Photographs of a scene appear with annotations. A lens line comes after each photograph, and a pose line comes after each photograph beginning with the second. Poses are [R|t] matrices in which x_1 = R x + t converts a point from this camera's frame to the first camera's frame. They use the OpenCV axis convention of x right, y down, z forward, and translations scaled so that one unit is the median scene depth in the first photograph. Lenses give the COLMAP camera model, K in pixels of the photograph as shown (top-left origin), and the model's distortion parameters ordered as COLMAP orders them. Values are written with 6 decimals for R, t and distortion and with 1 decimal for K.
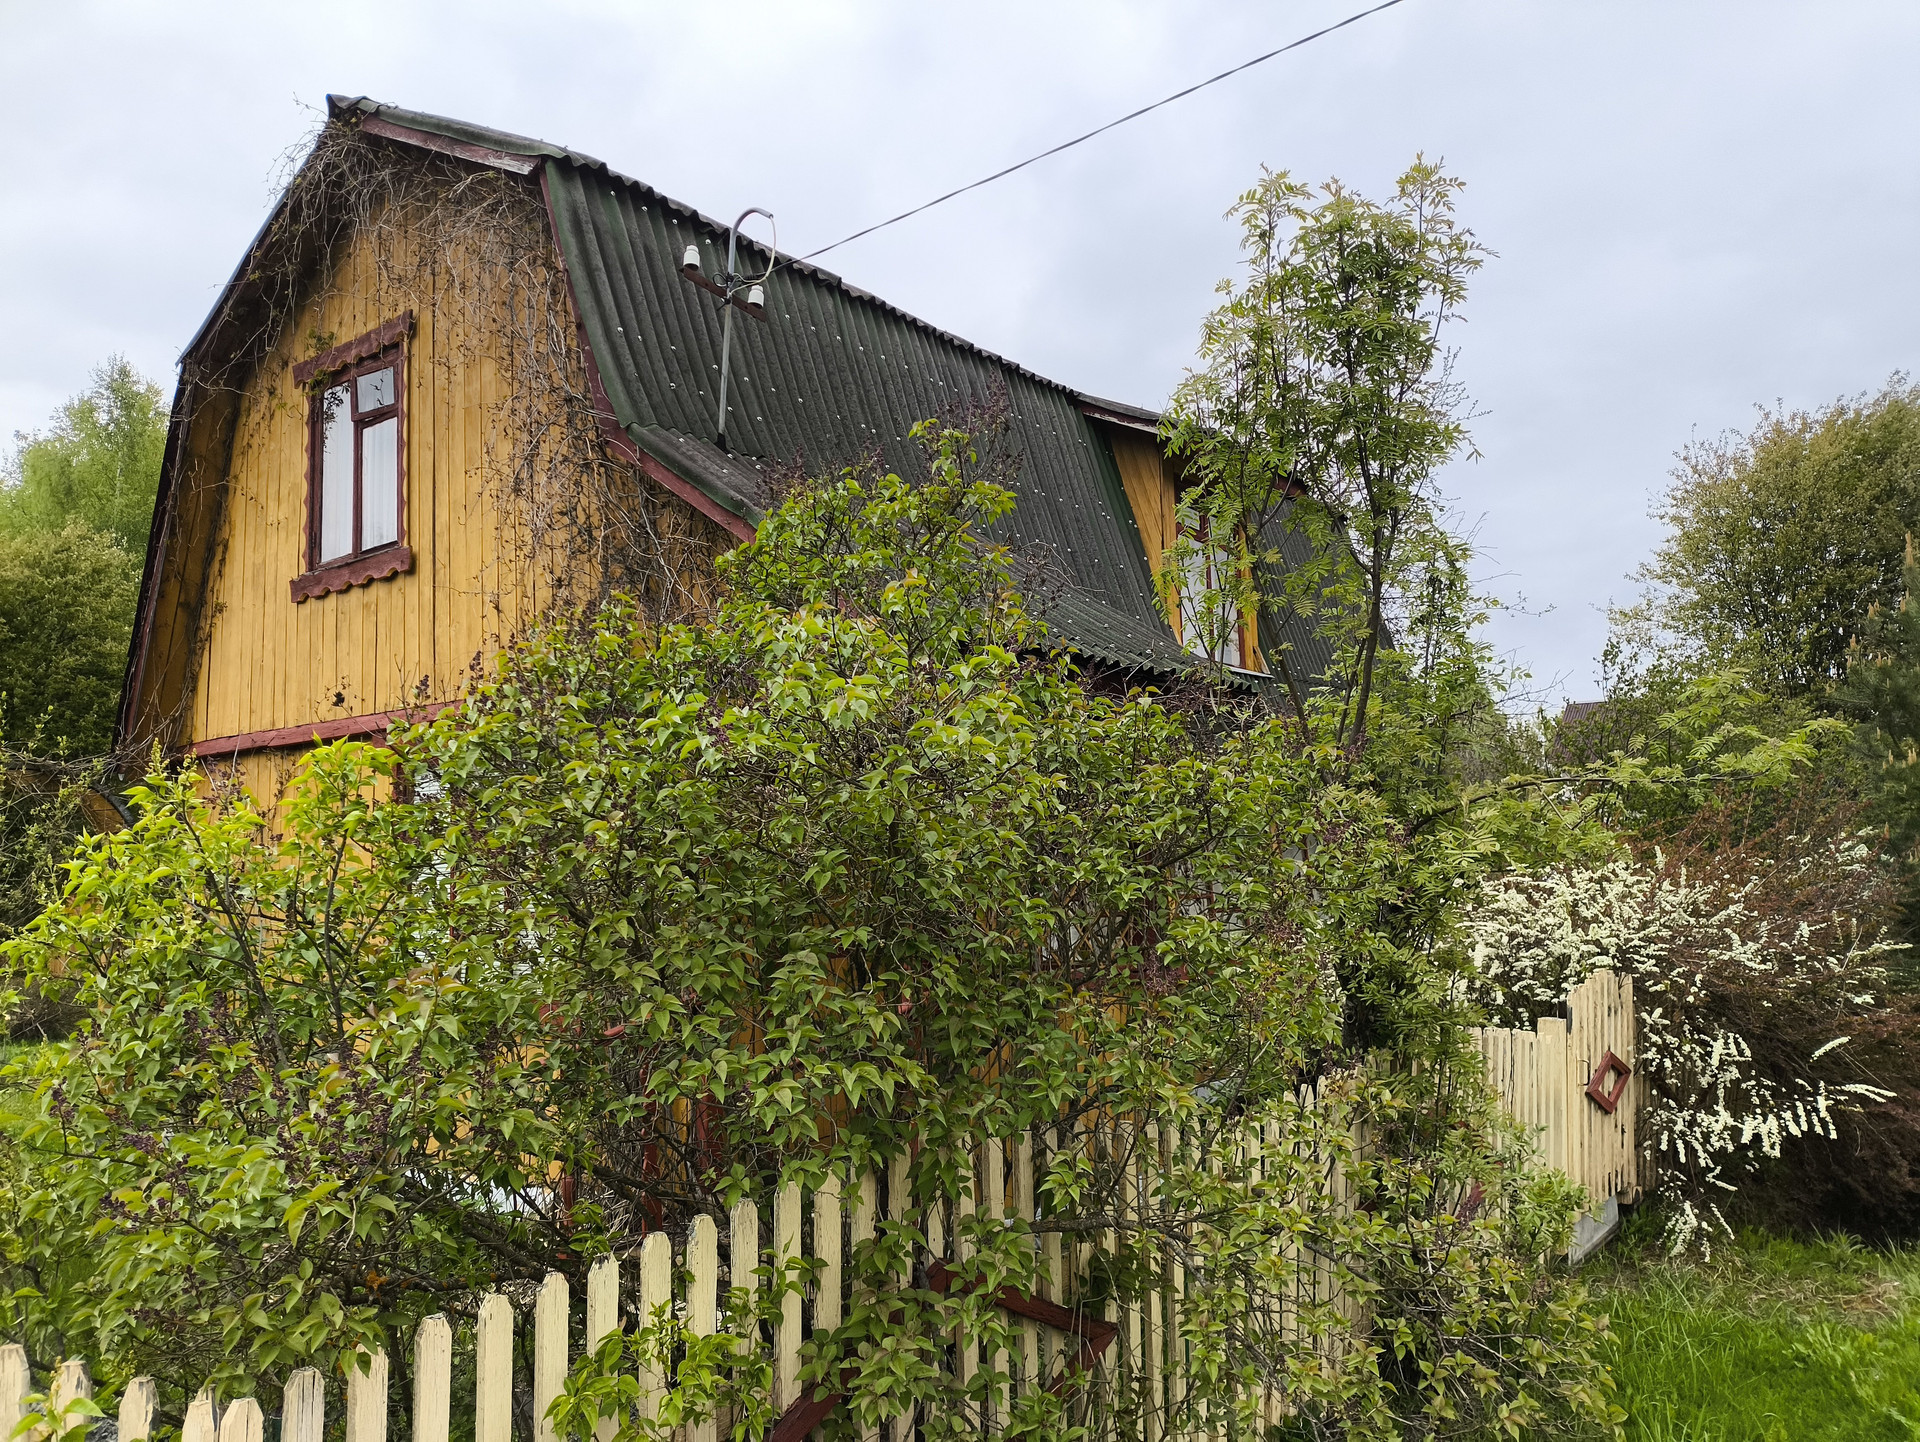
lens RADIAL K [[1429.3, 0, 960.0], [0, 1429.3, 721.0], [0, 0, 1]] dist [0.112450, -0.111060]
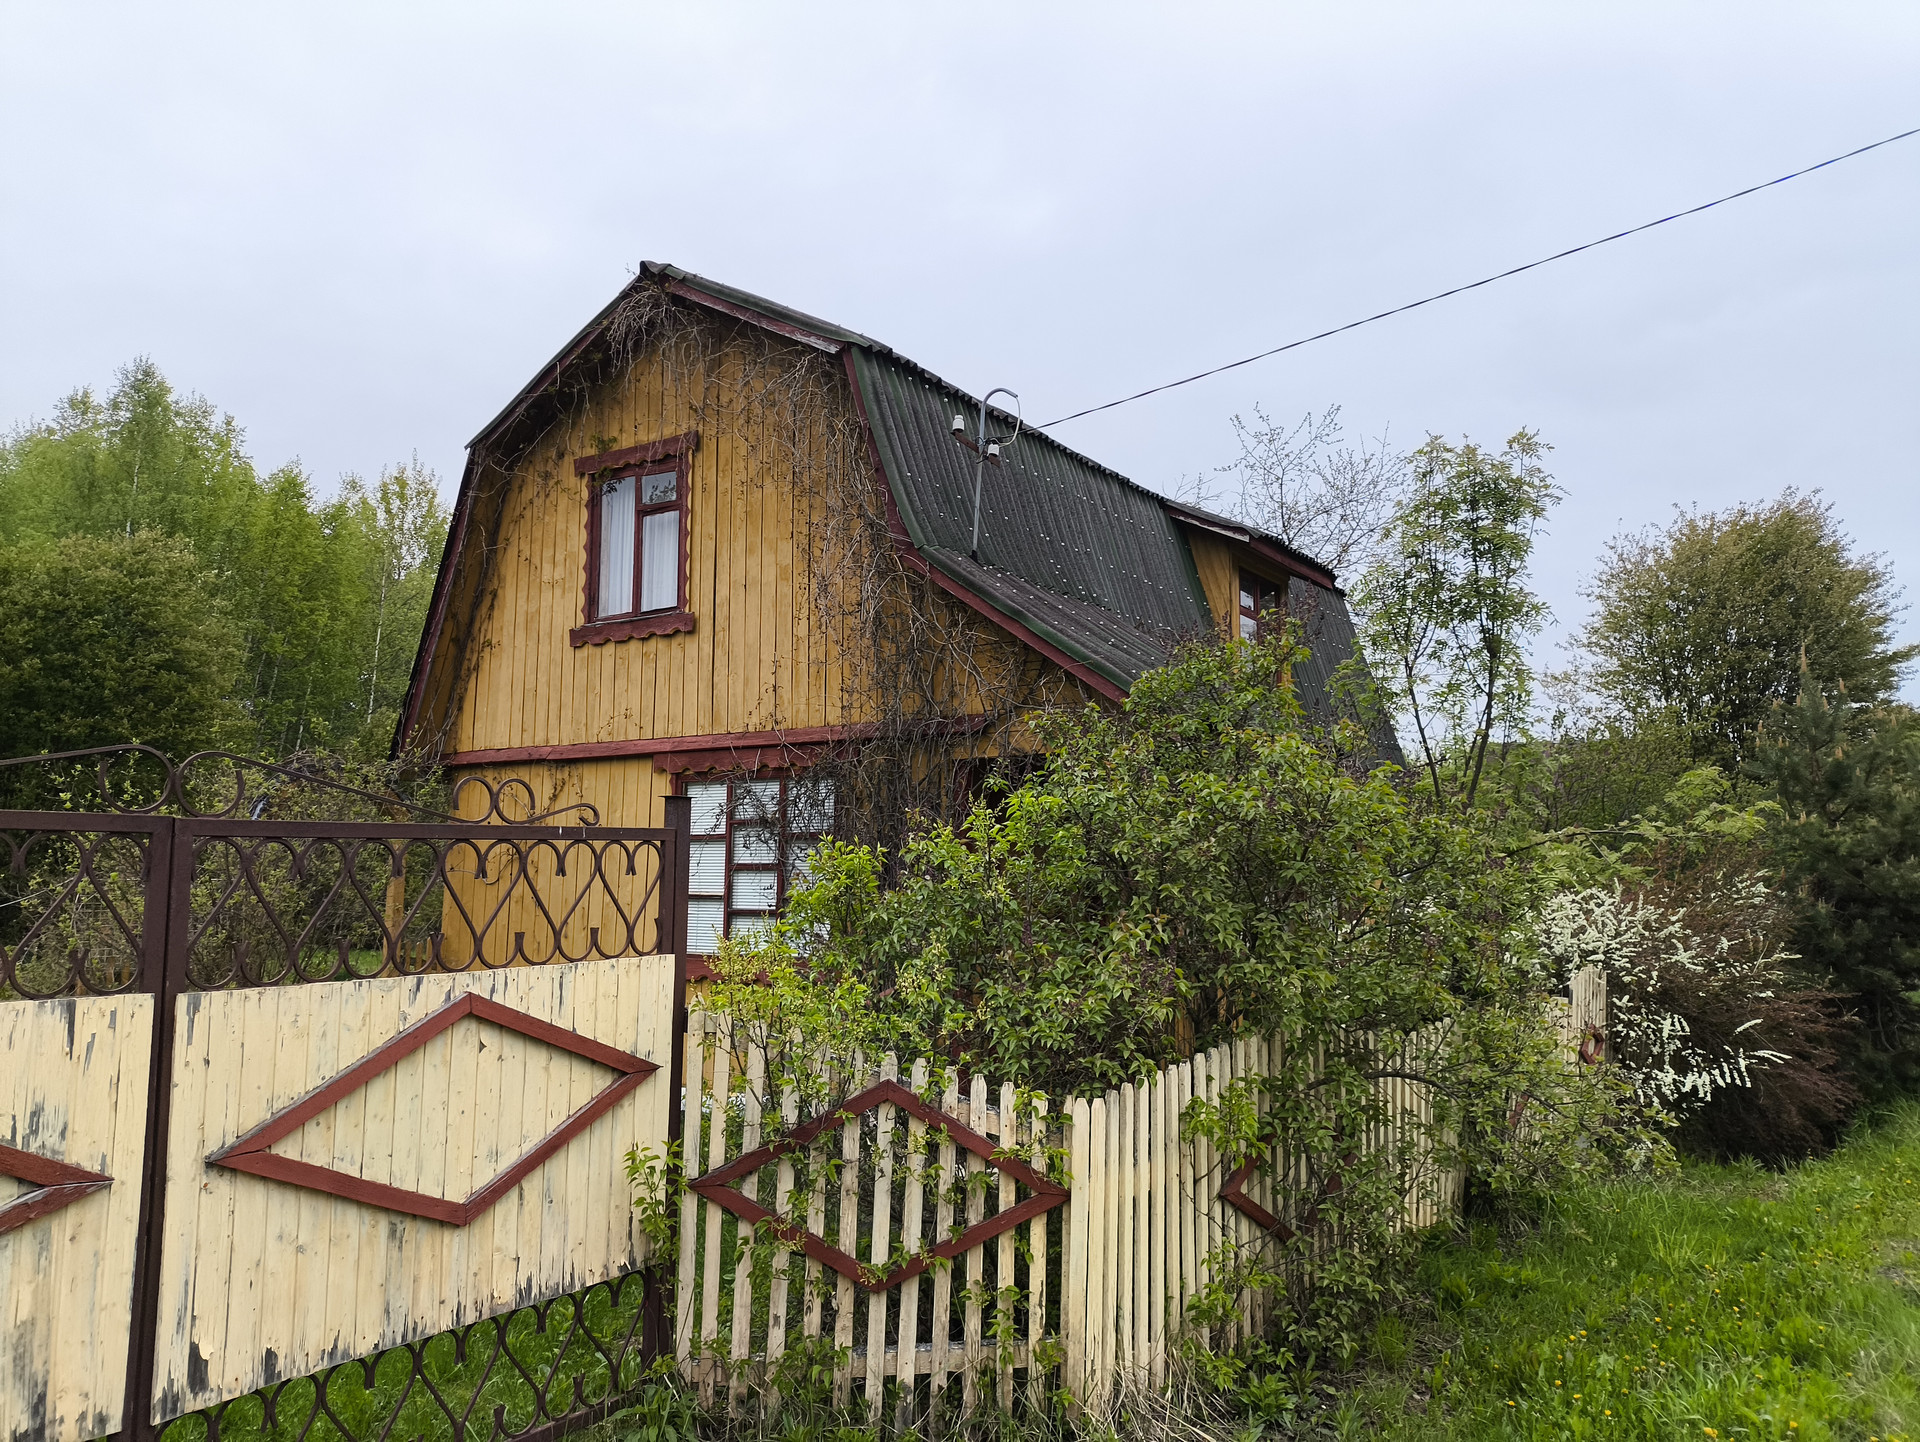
lens RADIAL K [[1436.3, 0, 948.7], [0, 1436.3, 714.5], [0, 0, 1]] dist [0.117592, -0.112462]
pose [[0.997310, 0.041648, 0.060312, -0.247590], [-0.040905, 0.999072, -0.013512, -0.022748], [-0.060819, 0.011008, 0.998088, -0.339515]]
